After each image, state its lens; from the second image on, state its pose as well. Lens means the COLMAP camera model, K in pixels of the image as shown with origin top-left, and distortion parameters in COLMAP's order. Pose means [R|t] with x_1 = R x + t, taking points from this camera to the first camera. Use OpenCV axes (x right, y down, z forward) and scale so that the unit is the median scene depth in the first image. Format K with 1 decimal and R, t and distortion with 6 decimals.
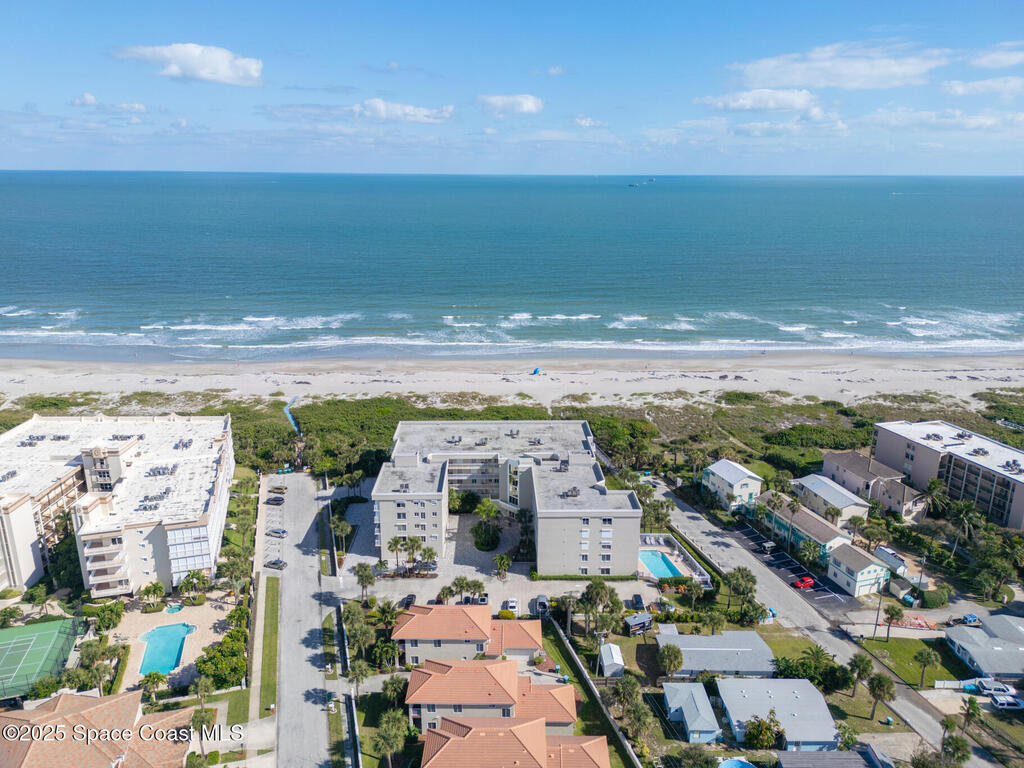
lens RADIAL K [[729.8, 0, 516.1], [0, 729.8, 364.4], [0, 0, 1]] dist [0.071494, -0.055654]
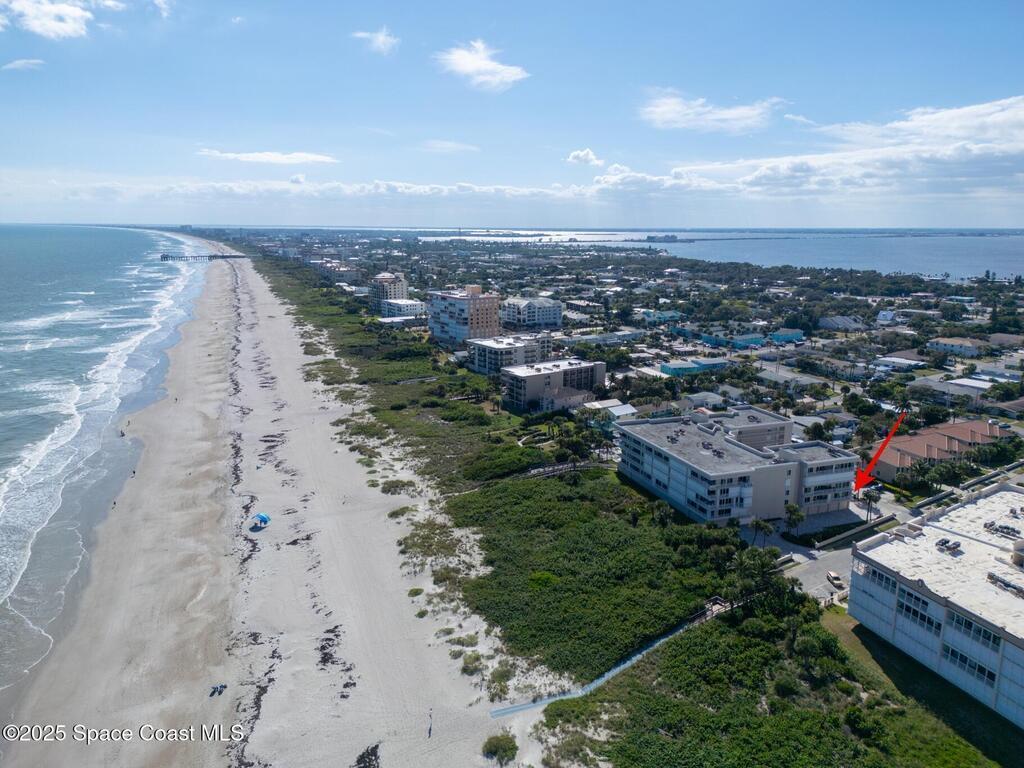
lens RADIAL K [[724.5, 0, 512.0], [0, 724.5, 384.0], [0, 0, 1]] dist [0.074782, -0.076903]
pose [[-0.320050, -0.205481, 0.924849, -0.686187], [0.239381, 0.926981, 0.288795, -0.263061], [-0.916659, 0.313820, -0.247492, 1.097866]]
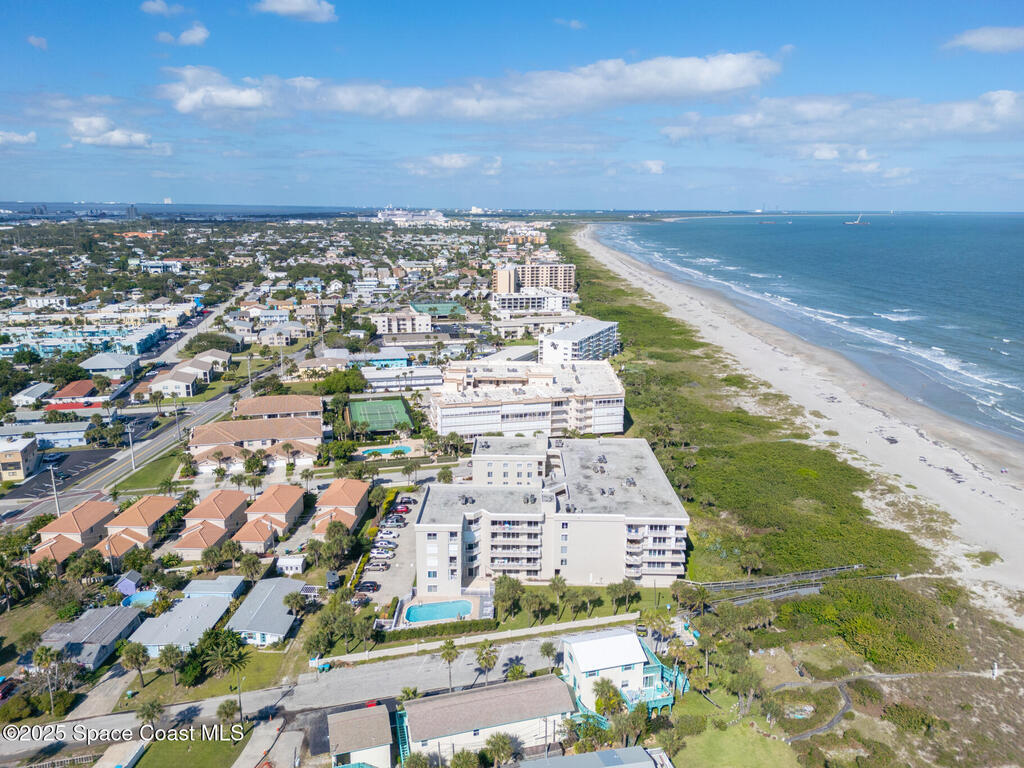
lens RADIAL K [[724.5, 0, 512.0], [0, 724.5, 384.0], [0, 0, 1]] dist [0.074782, -0.076903]
pose [[-0.036946, 0.230465, -0.972379, 0.609827], [-0.264322, 0.936135, 0.231918, -0.133092], [0.963727, 0.265589, 0.026331, 0.609219]]
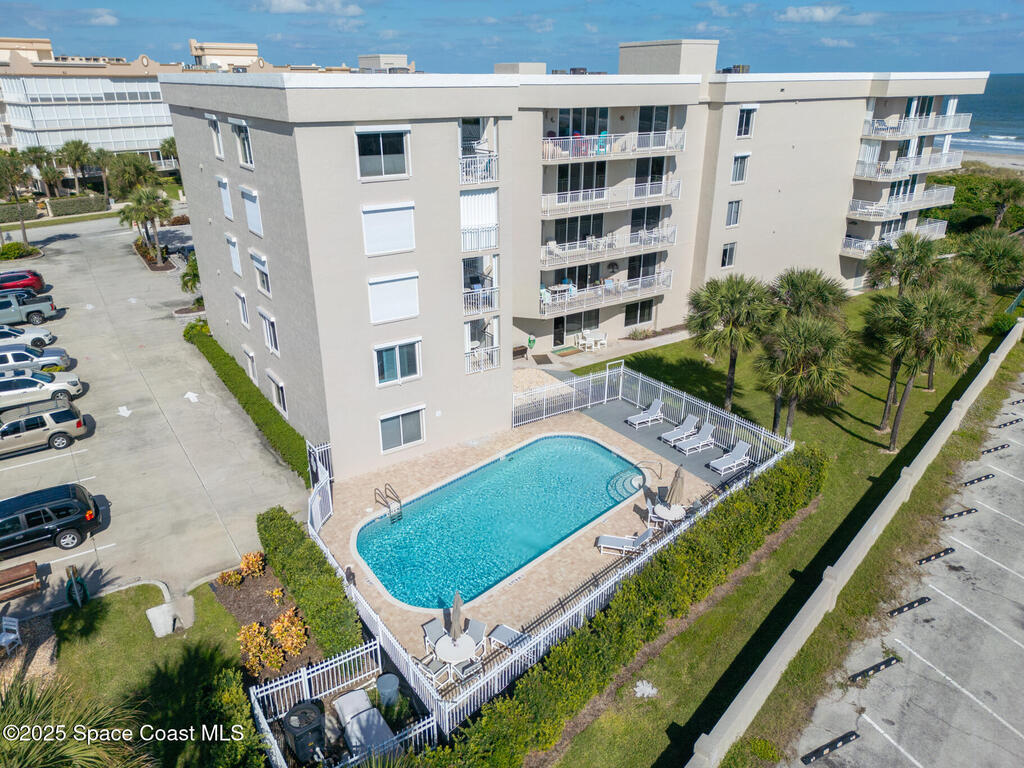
lens RADIAL K [[724.5, 0, 512.0], [0, 724.5, 384.0], [0, 0, 1]] dist [0.074782, -0.076903]
pose [[0.540884, 0.320423, -0.777672, 0.192766], [-0.214010, 0.946591, 0.241175, 0.127472], [0.813415, 0.035982, 0.580570, 0.550519]]
